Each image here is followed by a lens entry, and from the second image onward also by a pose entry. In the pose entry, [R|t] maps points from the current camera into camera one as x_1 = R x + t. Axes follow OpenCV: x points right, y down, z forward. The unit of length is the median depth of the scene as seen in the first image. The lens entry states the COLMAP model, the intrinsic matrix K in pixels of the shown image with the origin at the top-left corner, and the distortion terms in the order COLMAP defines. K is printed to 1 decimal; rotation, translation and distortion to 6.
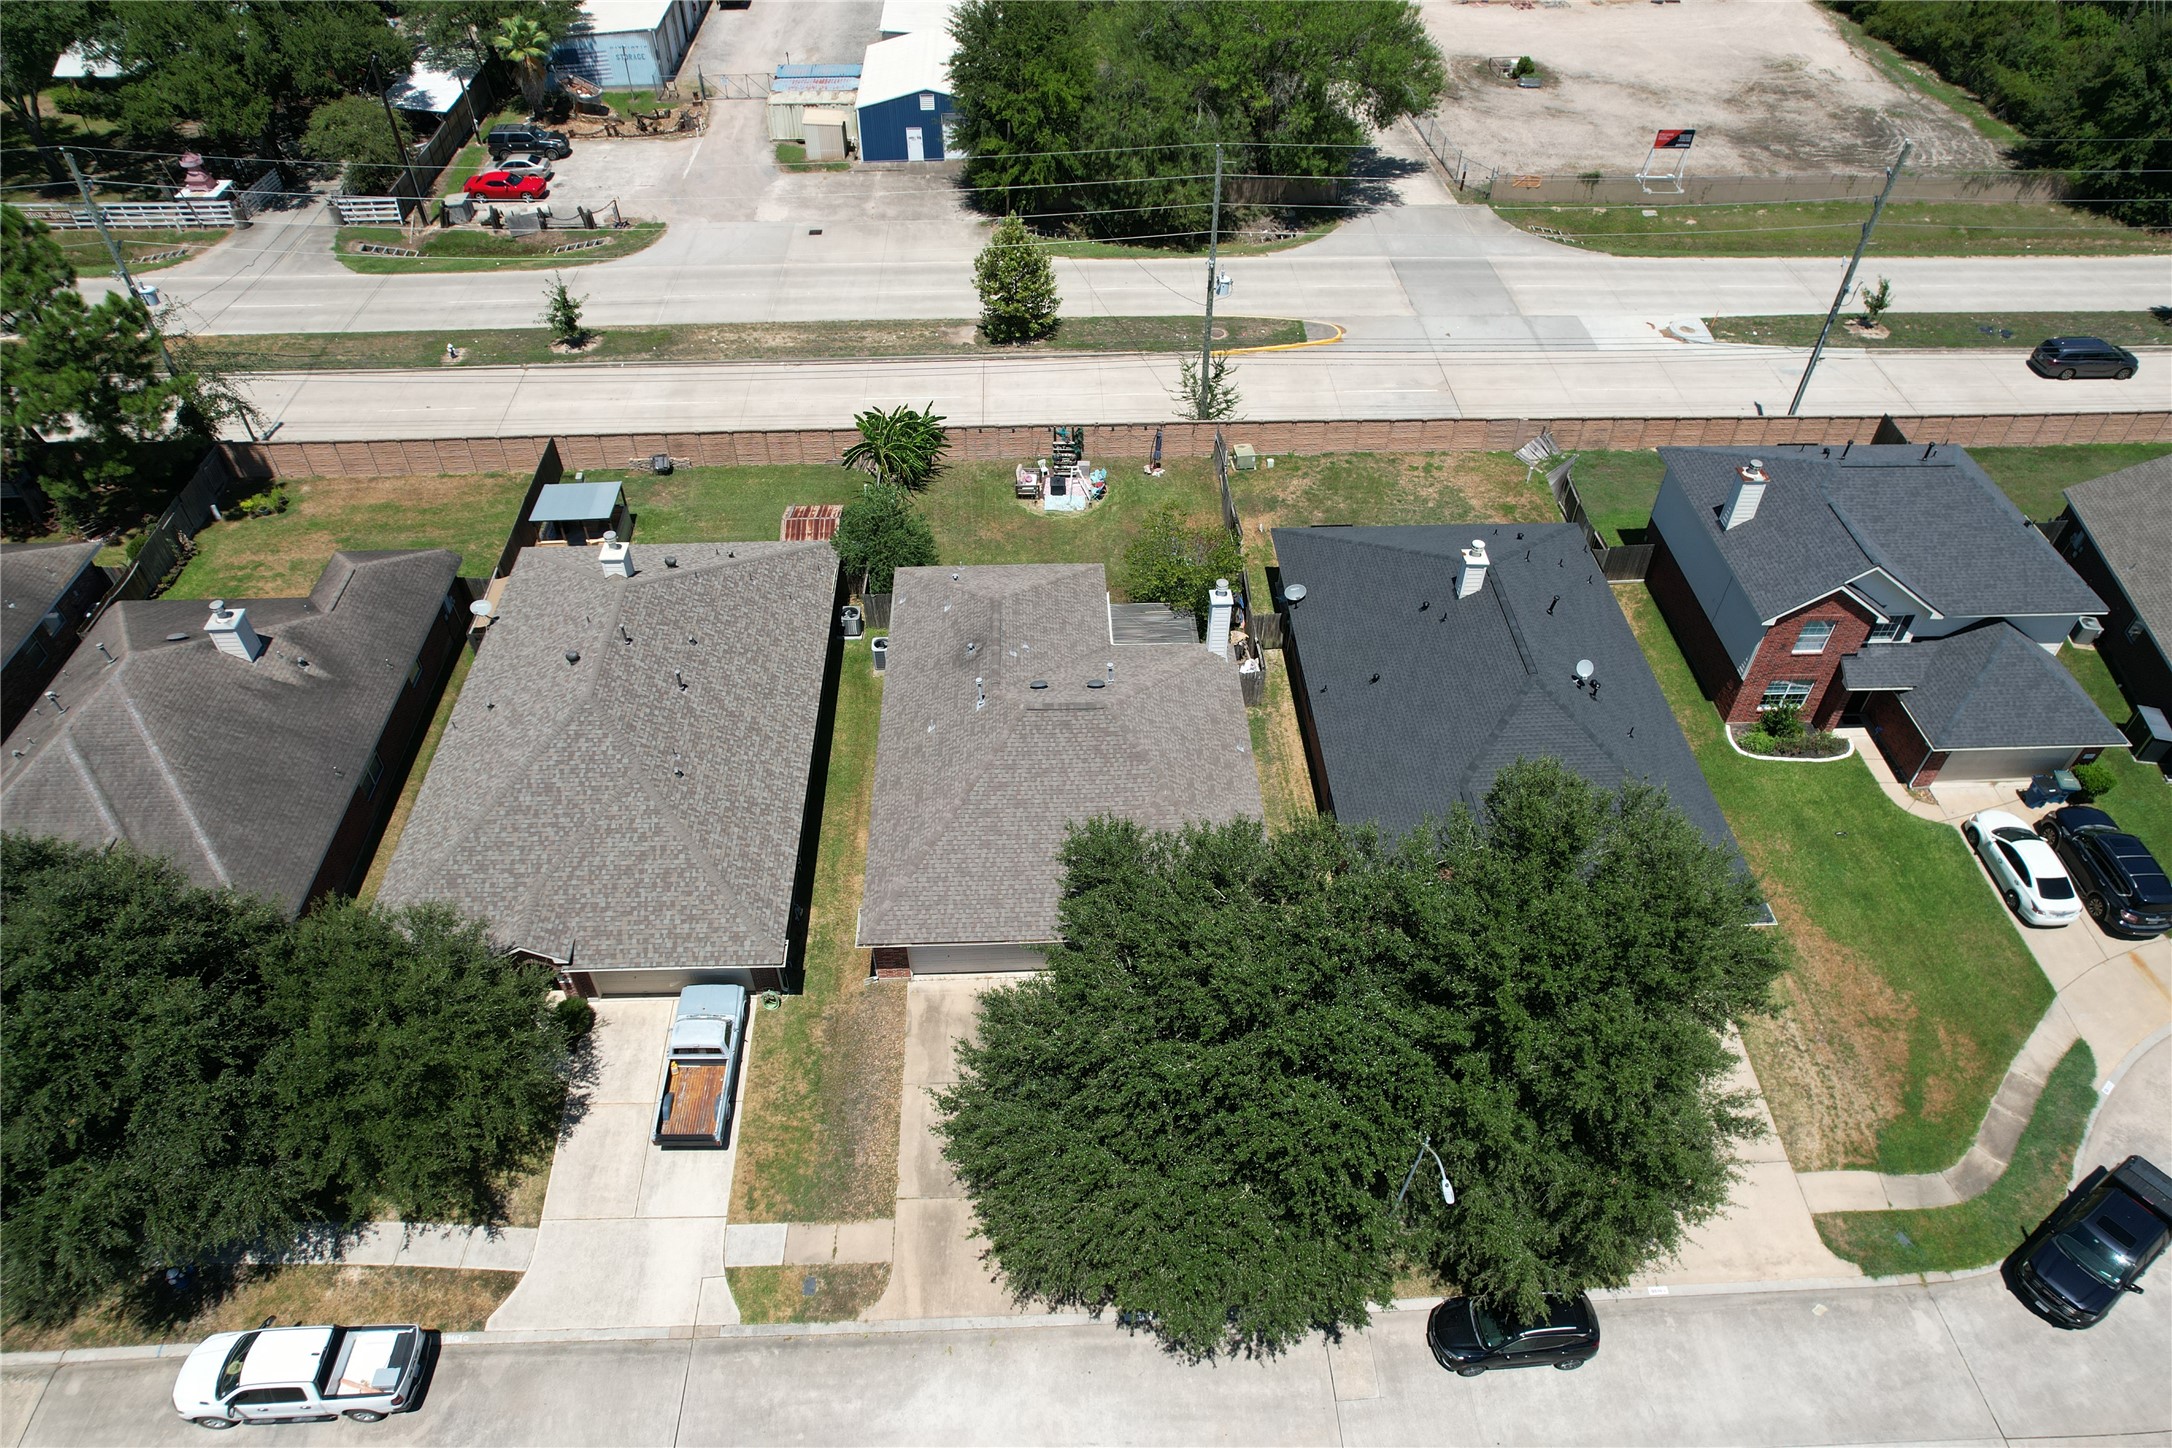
lens RADIAL K [[1385.4, 0, 1097.4], [0, 1385.4, 733.9], [0, 0, 1]] dist [-0.070625, 0.064928]
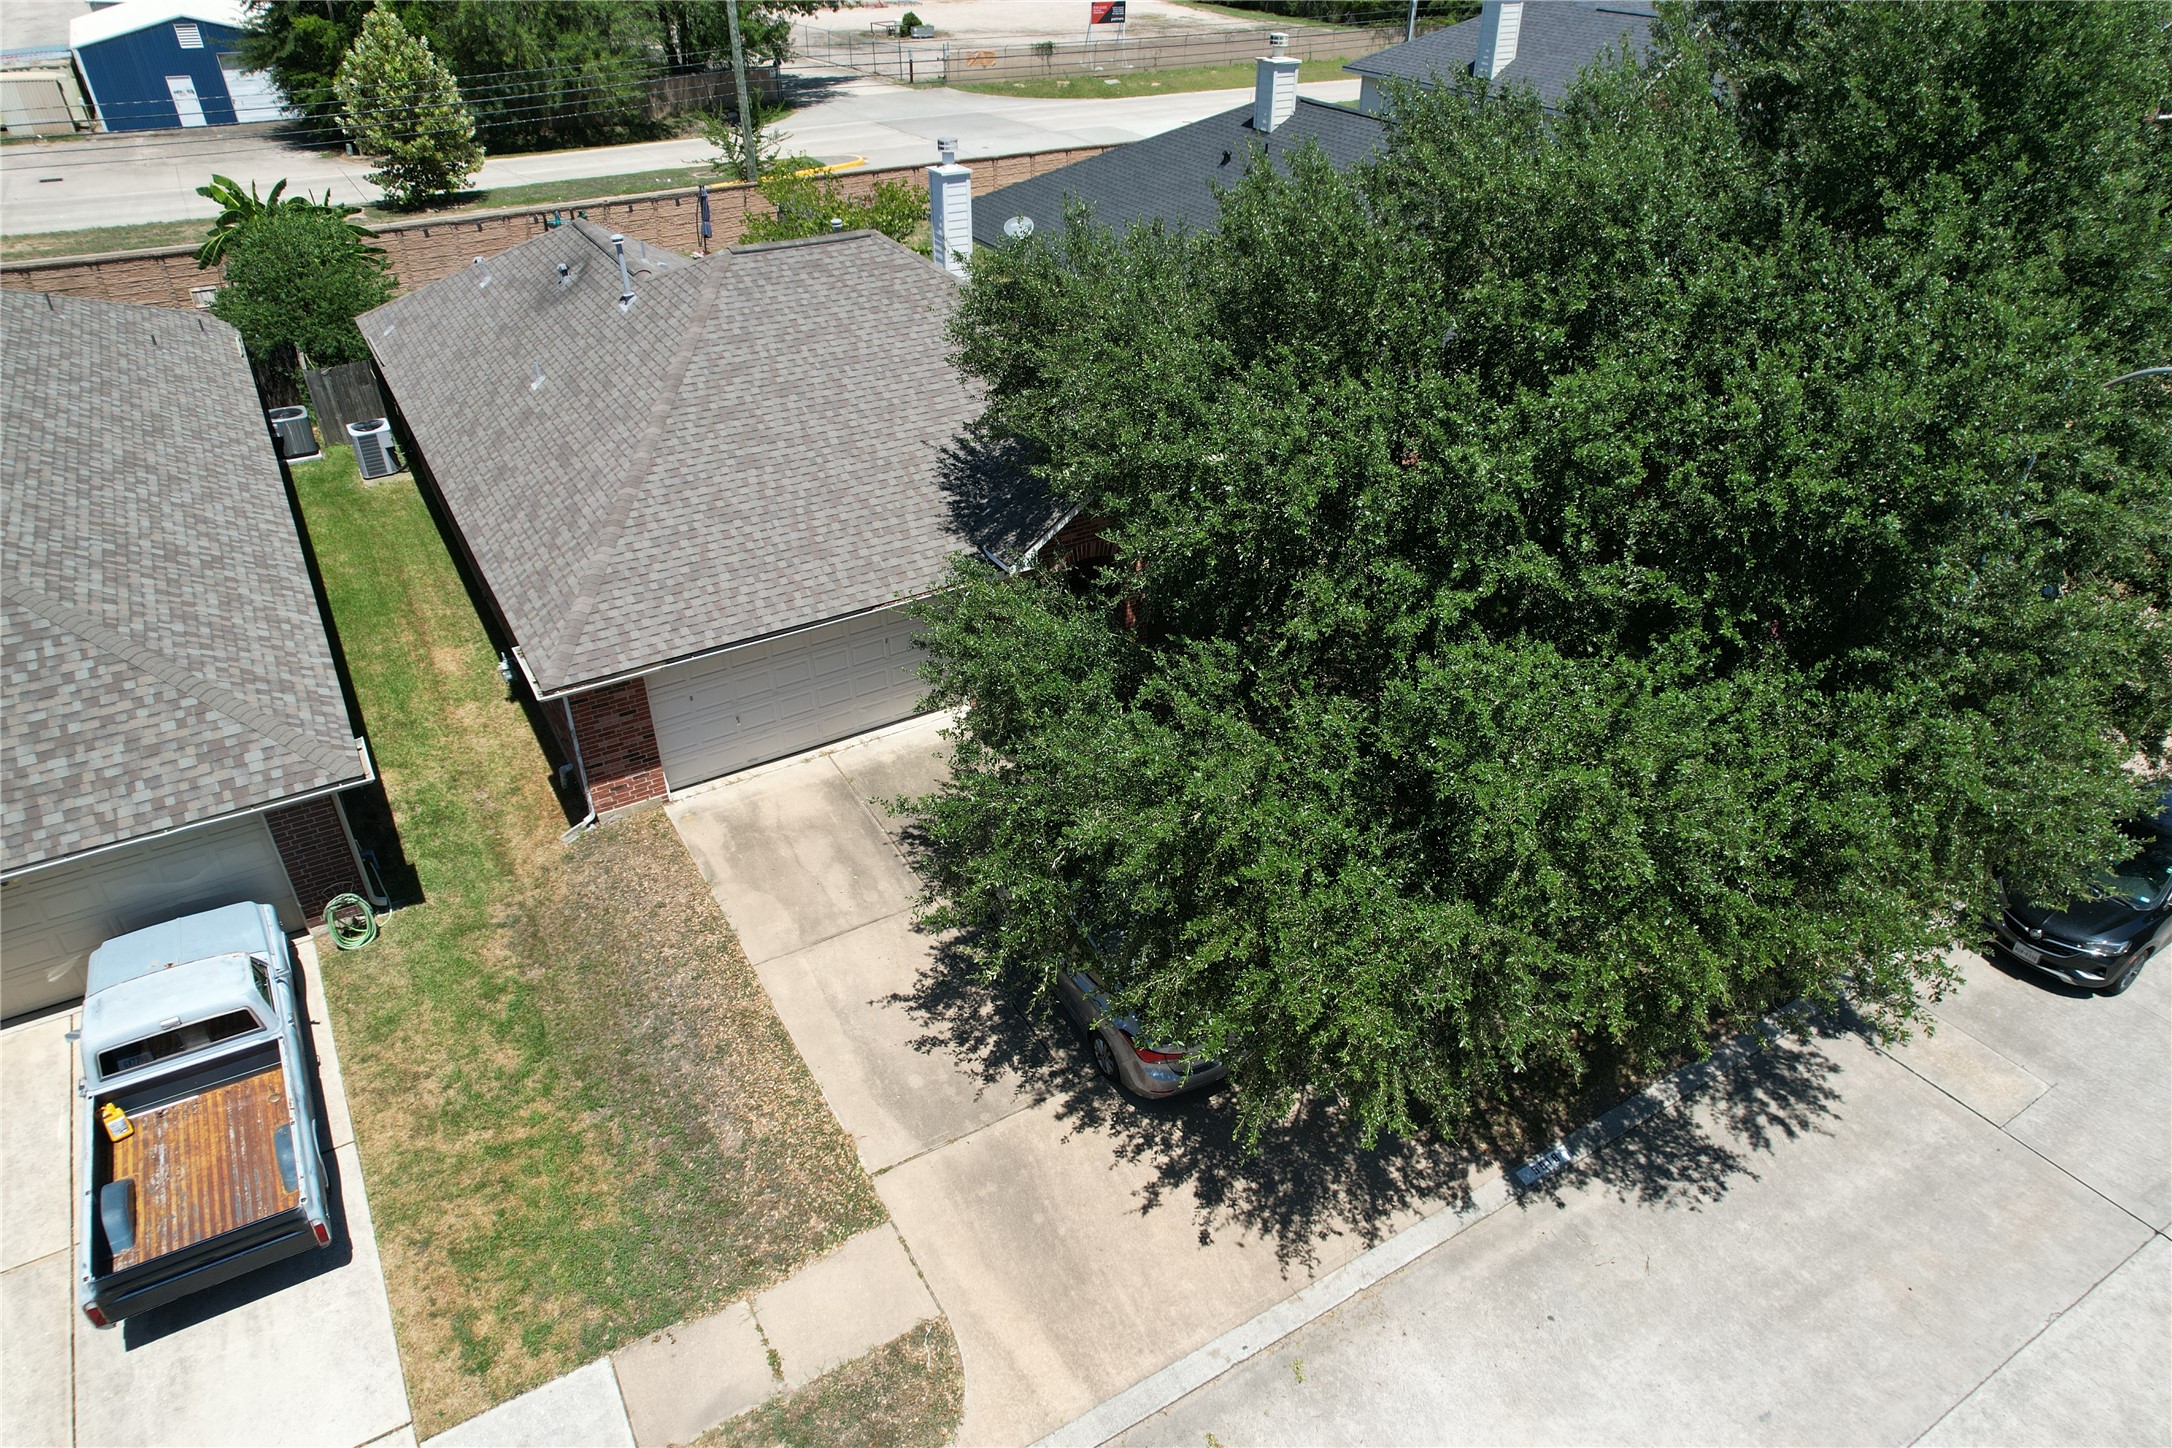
lens RADIAL K [[1385.4, 0, 1097.4], [0, 1385.4, 733.9], [0, 0, 1]] dist [-0.070625, 0.064928]
pose [[0.876538, -0.268746, 0.399321, -0.206307], [0.334354, 0.936748, -0.103493, 0.278662], [-0.346250, 0.224230, 0.910951, 0.591737]]
